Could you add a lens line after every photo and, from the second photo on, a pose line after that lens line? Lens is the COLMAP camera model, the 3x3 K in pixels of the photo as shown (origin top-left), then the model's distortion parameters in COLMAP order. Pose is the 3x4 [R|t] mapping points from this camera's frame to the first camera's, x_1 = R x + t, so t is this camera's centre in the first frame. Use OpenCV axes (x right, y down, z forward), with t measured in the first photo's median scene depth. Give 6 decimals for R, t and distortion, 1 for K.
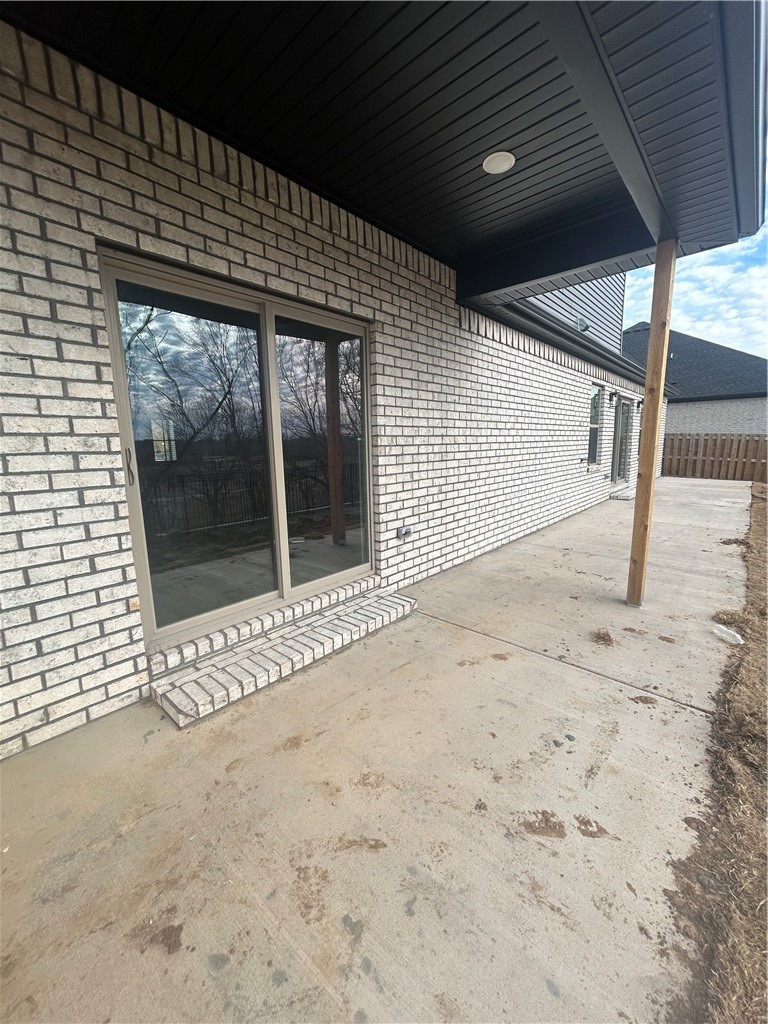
lens RADIAL K [[411.2, 0, 384.0], [0, 411.2, 512.0], [0, 0, 1]] dist [-0.002394, 0.000304]
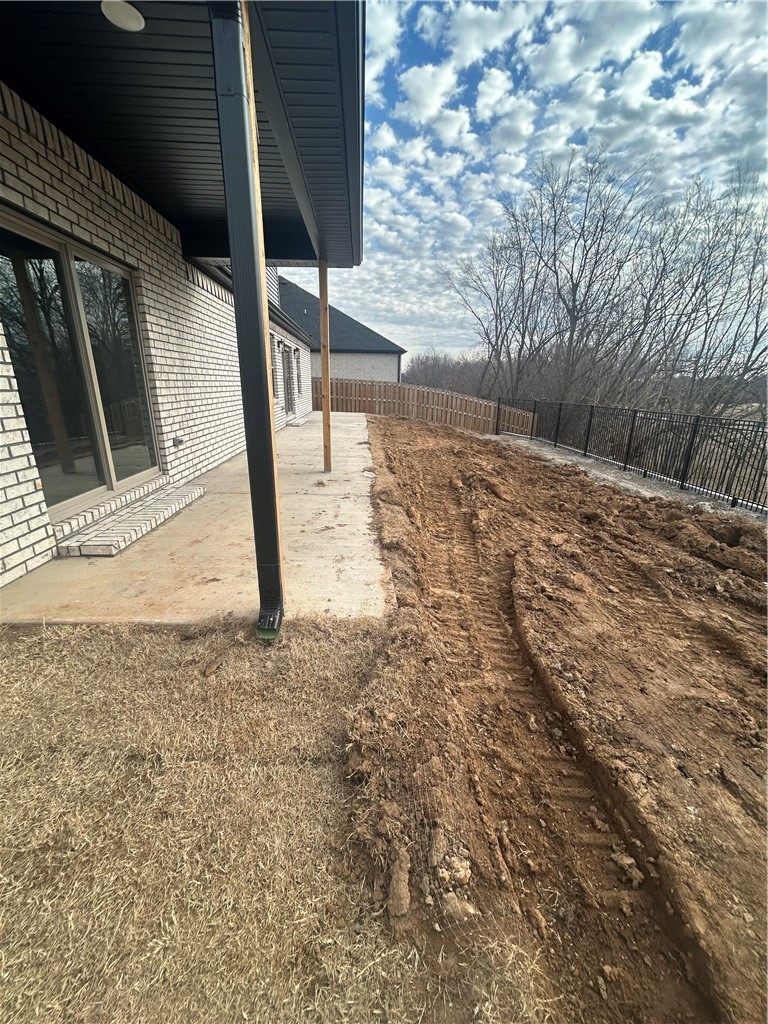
lens RADIAL K [[411.6, 0, 384.0], [0, 411.6, 512.0], [0, 0, 1]] dist [-0.005983, 0.000490]
pose [[0.710712, -0.181047, 0.679787, -0.535171], [0.088746, 0.981670, 0.168664, 0.137549], [-0.697863, -0.059543, 0.713752, -0.523172]]
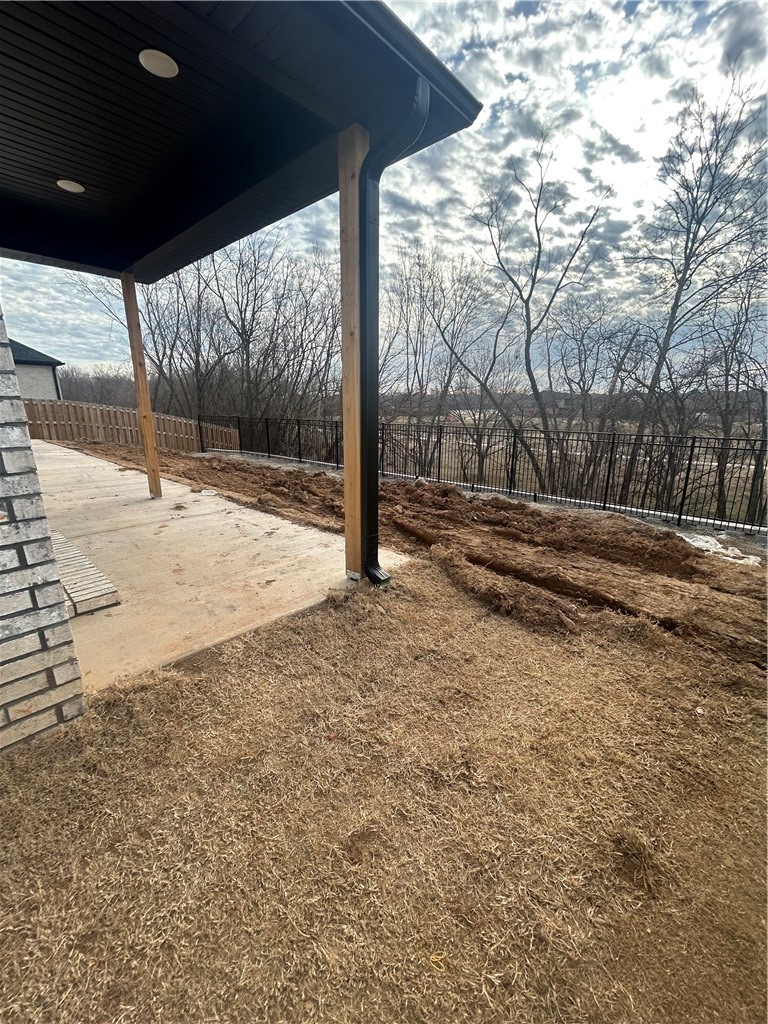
lens RADIAL K [[411.9, 0, 384.0], [0, 411.9, 512.0], [0, 0, 1]] dist [-0.000585, 0.000943]
pose [[0.016173, -0.234685, 0.971937, -1.151034], [0.160732, 0.960032, 0.229136, 0.056465], [-0.986866, 0.152516, 0.053248, 0.035281]]
